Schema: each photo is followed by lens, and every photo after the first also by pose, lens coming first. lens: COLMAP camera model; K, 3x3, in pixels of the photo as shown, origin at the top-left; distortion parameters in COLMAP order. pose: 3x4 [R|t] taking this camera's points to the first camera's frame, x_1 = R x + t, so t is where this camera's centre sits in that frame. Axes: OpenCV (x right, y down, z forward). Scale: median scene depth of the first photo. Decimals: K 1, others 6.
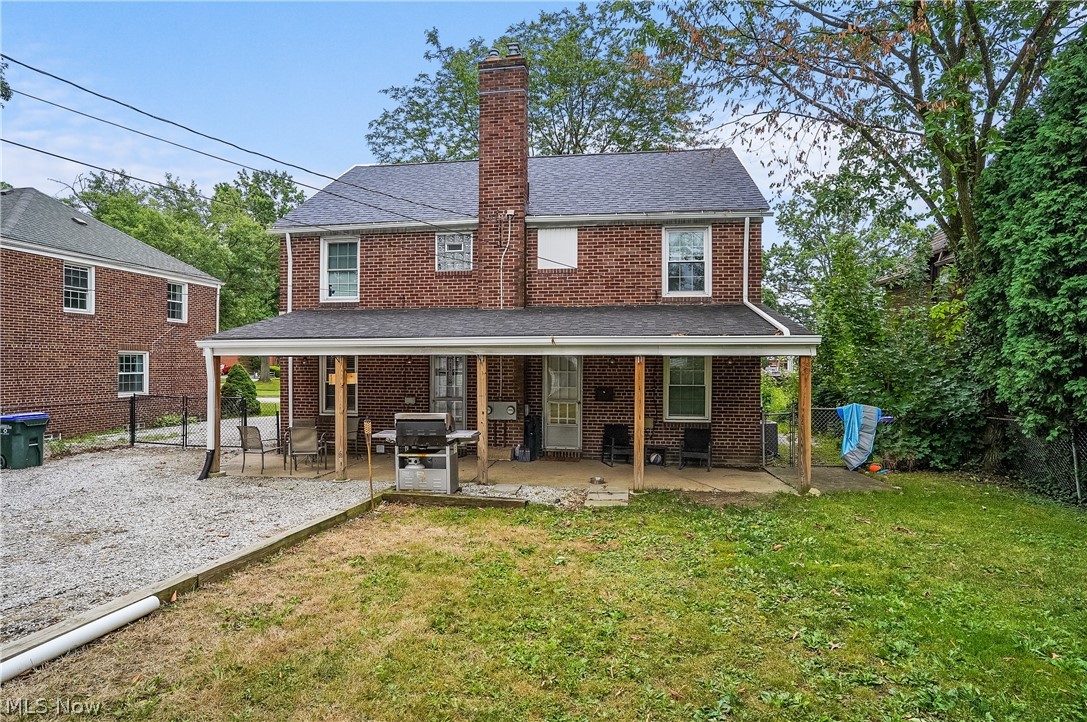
lens RADIAL K [[567.1, 0, 547.0], [0, 567.1, 362.6], [0, 0, 1]] dist [0.000186, 0.000454]
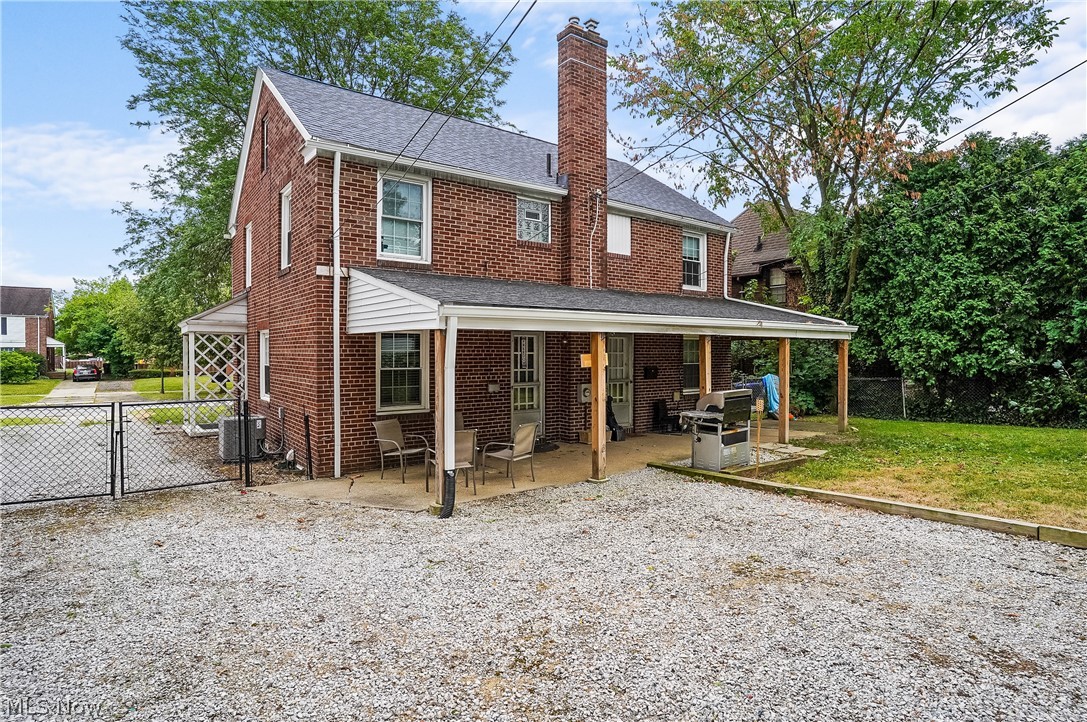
lens RADIAL K [[567.1, 0, 546.7], [0, 567.1, 357.8], [0, 0, 1]] dist [0.000186, 0.000454]
pose [[0.697238, -0.014184, 0.716699, -0.831341], [-0.001978, 0.999762, 0.021711, 0.004693], [-0.716837, -0.016555, 0.697044, 0.361630]]
